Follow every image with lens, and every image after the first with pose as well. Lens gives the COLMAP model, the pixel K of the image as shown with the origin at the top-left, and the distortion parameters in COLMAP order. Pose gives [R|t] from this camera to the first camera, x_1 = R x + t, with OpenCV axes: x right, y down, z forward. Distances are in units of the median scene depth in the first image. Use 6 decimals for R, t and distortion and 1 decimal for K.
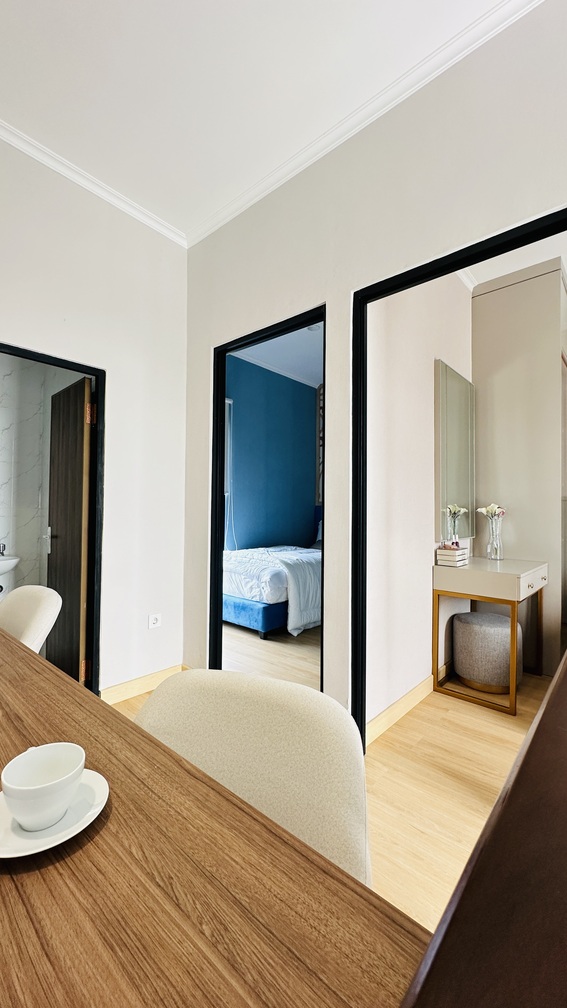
lens RADIAL K [[404.7, 0, 283.3], [0, 404.7, 504.8], [0, 0, 1]] dist [-0.003072, 0.000495]
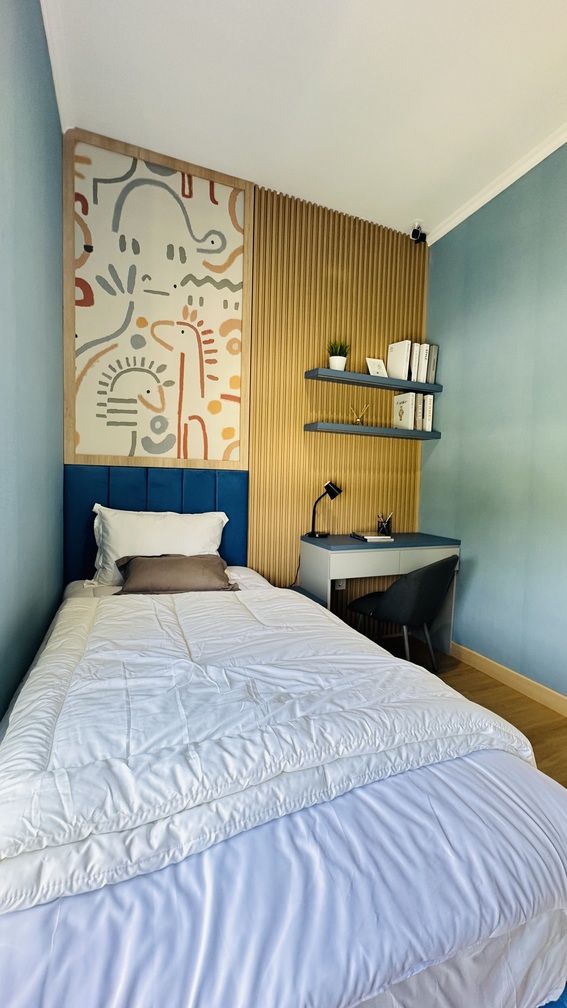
lens RADIAL K [[404.7, 0, 285.3], [0, 404.7, 502.6], [0, 0, 1]] dist [-0.003072, 0.000495]
pose [[0.443480, -0.049065, 0.894940, -0.259134], [-0.031461, 0.997033, 0.070253, 0.009153], [-0.895732, -0.059311, 0.440621, 1.025433]]
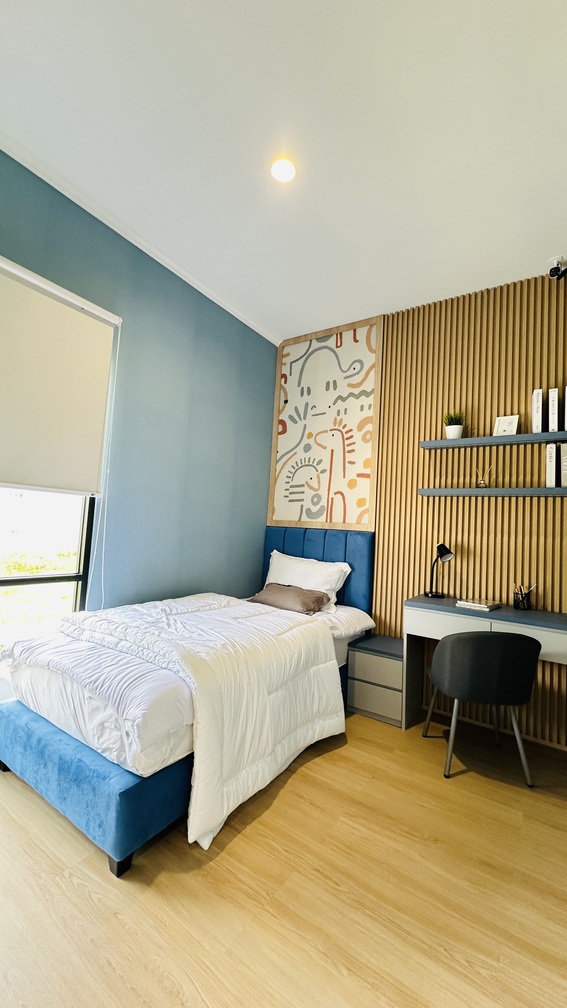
lens RADIAL K [[404.7, 0, 282.2], [0, 404.7, 502.1], [0, 0, 1]] dist [-0.003072, 0.000495]
pose [[0.991177, 0.054290, 0.120915, 0.038011], [-0.048607, 0.997592, -0.049470, -0.005845], [-0.123310, 0.043156, 0.991429, 0.567820]]
